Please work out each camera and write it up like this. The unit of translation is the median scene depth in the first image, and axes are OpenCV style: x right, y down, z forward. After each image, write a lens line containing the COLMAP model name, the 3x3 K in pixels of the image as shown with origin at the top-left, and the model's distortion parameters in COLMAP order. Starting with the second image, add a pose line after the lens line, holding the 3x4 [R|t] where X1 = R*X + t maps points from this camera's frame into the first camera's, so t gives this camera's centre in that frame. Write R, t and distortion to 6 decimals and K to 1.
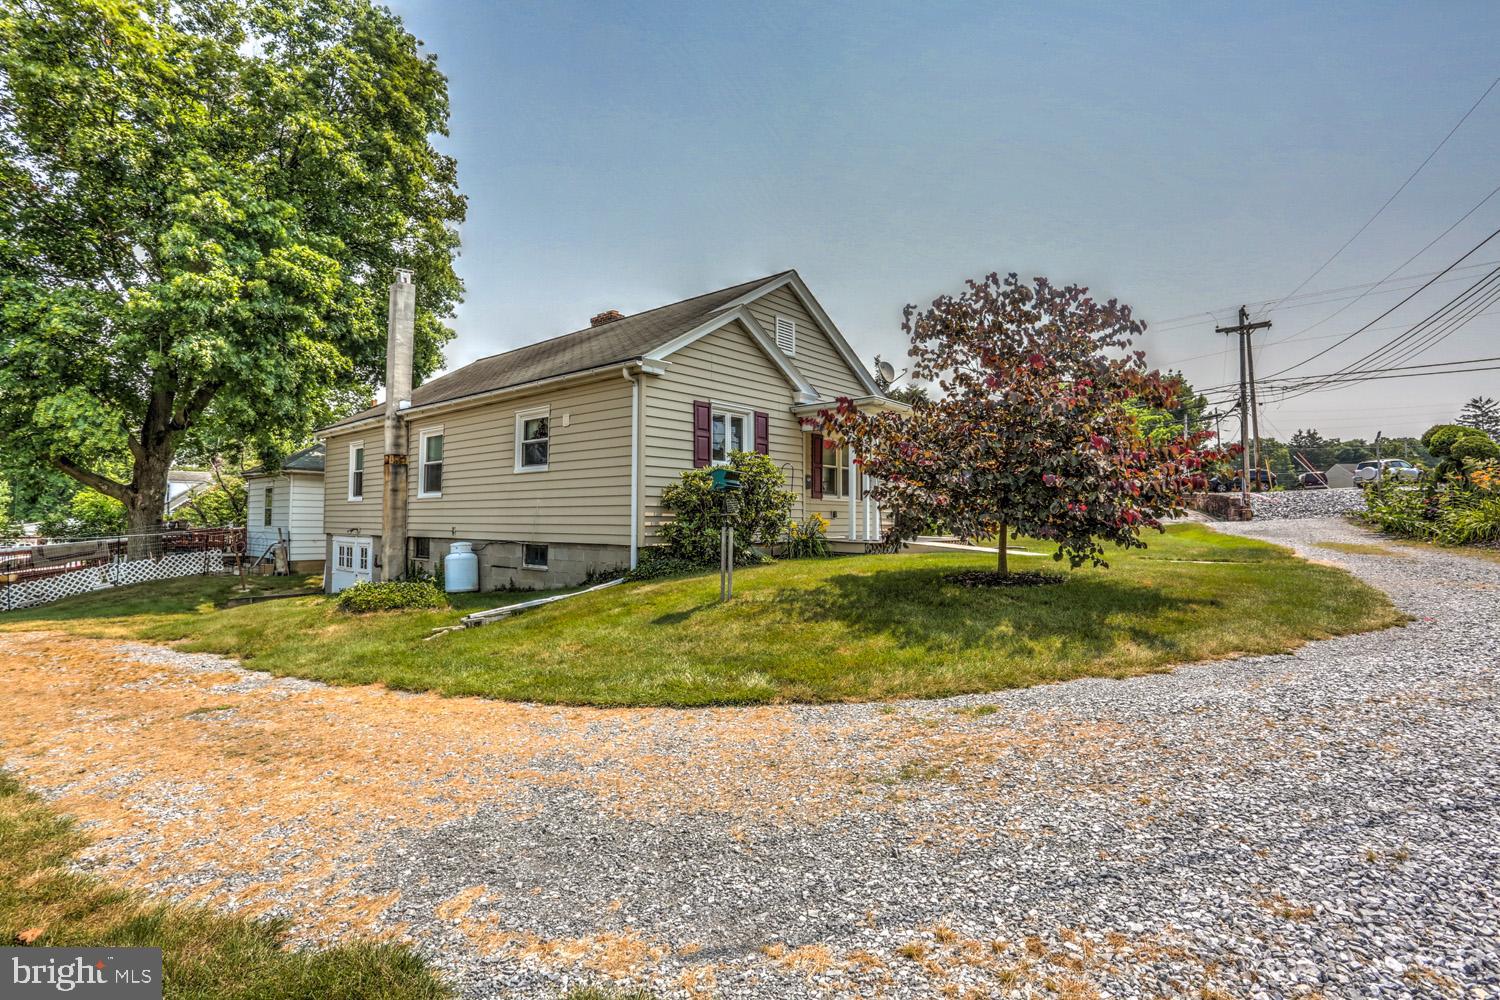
lens RADIAL K [[730.3, 0, 750.3], [0, 730.3, 486.8], [0, 0, 1]] dist [-0.074625, 0.032091]
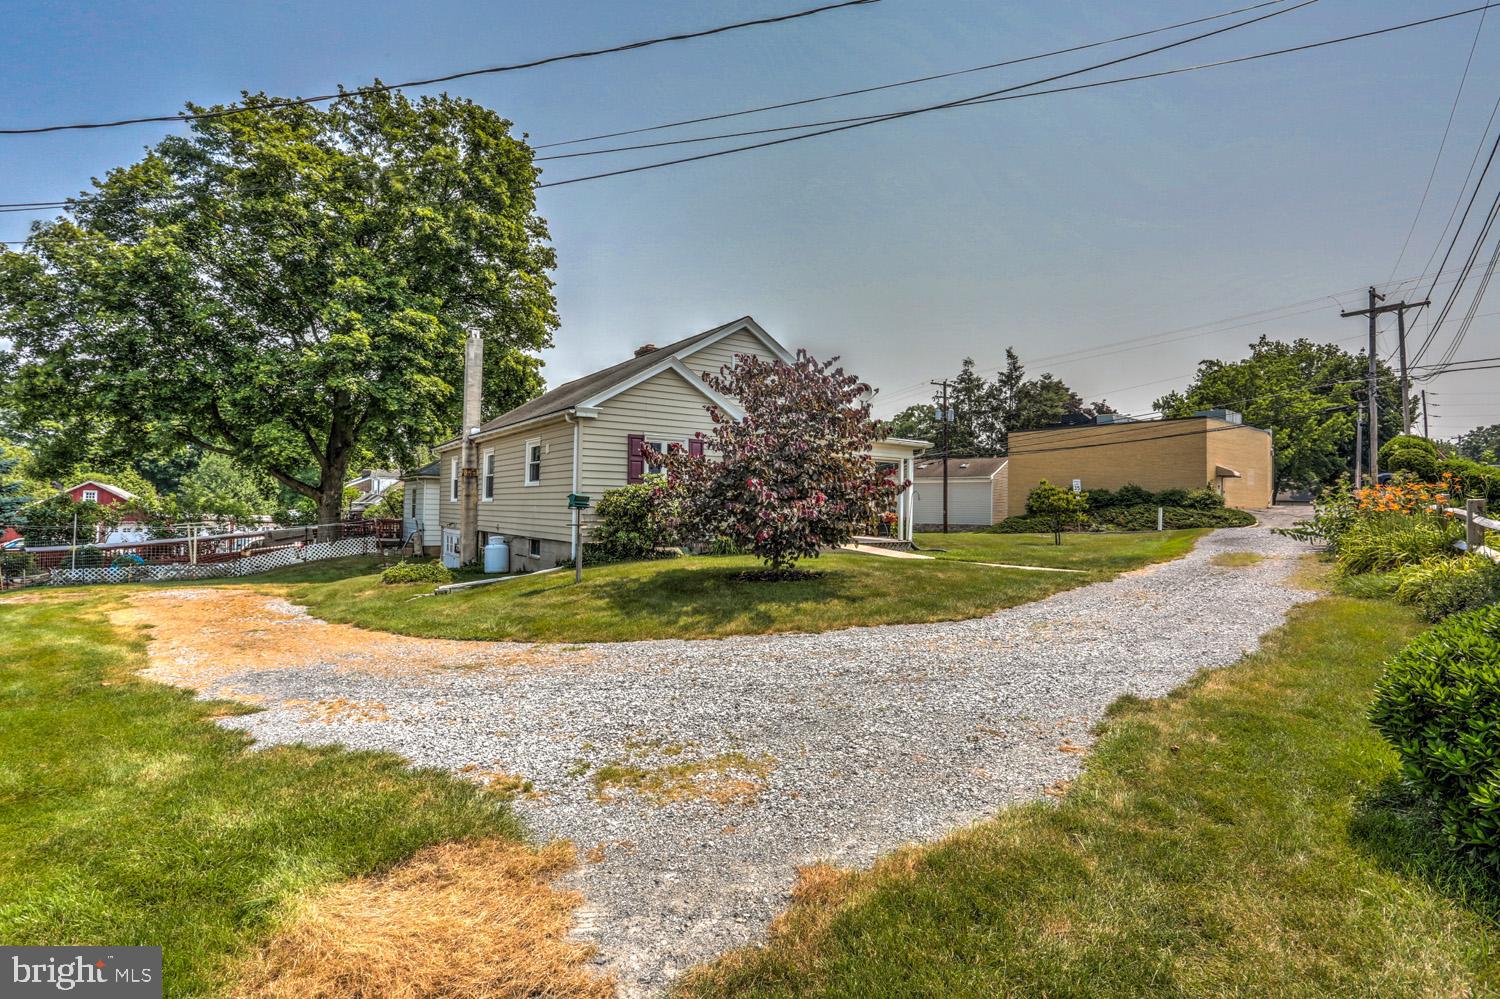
lens RADIAL K [[730.3, 0, 750.3], [0, 730.3, 486.3], [0, 0, 1]] dist [-0.074625, 0.032091]
pose [[0.969973, 0.002594, -0.243200, 0.339441], [0.000994, 0.999892, 0.014632, -0.031382], [0.243212, -0.014434, 0.969866, -0.172710]]
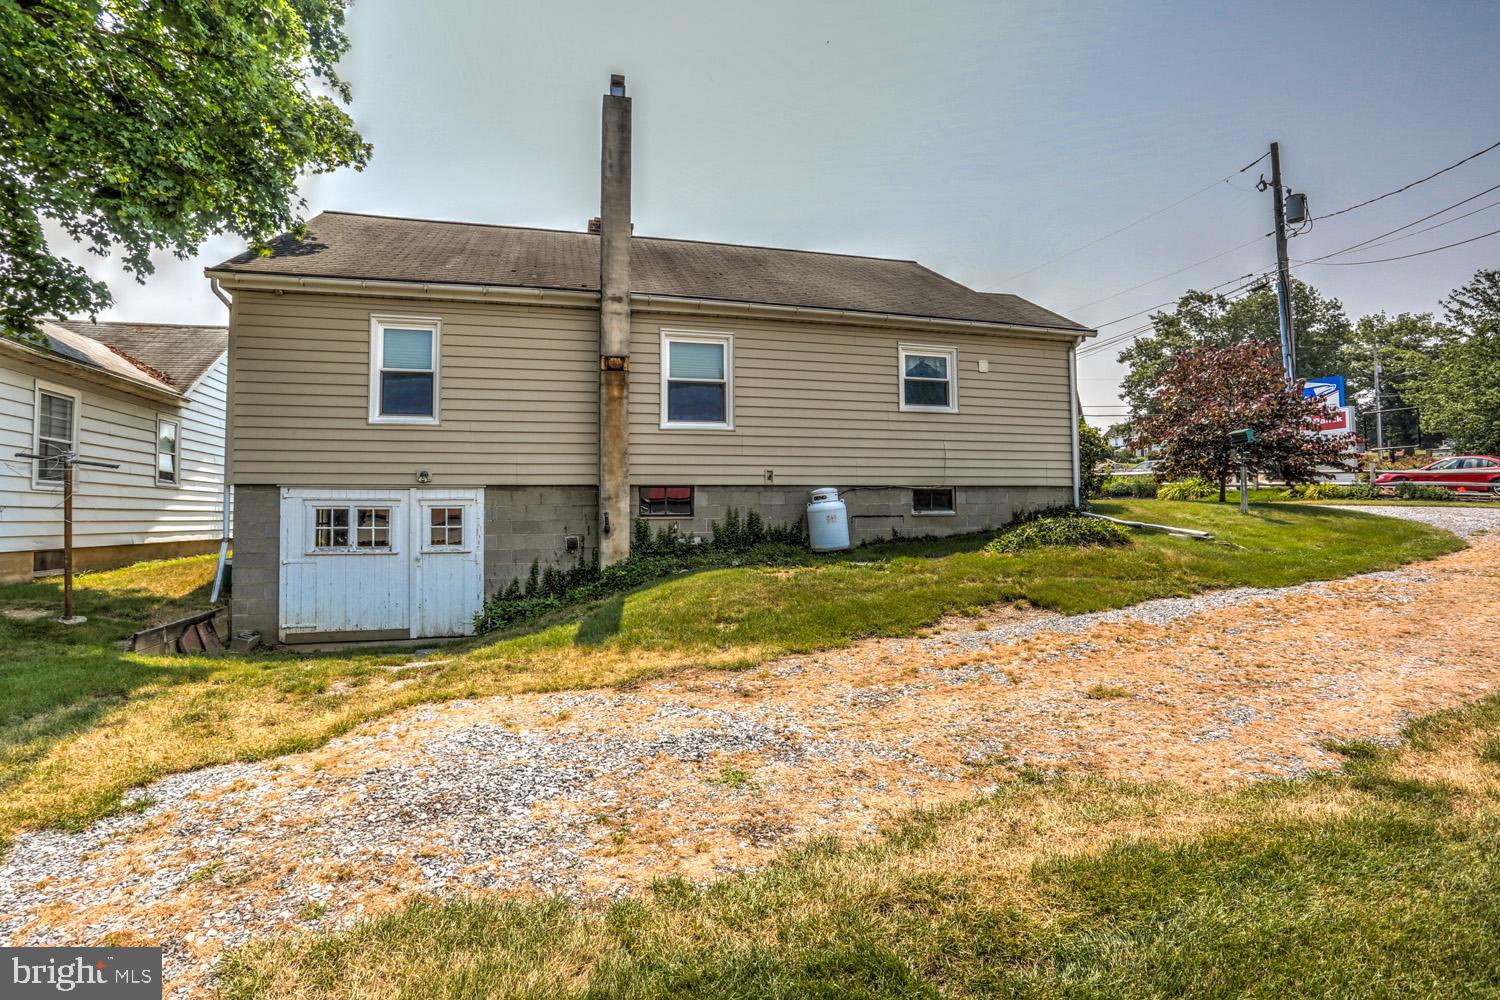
lens RADIAL K [[730.3, 0, 750.3], [0, 730.3, 486.8], [0, 0, 1]] dist [-0.074625, 0.032091]
pose [[0.580734, 0.020353, 0.813839, -0.969903], [-0.031396, 0.999504, -0.002592, 0.069377], [-0.813488, -0.024046, 0.581085, 0.514077]]
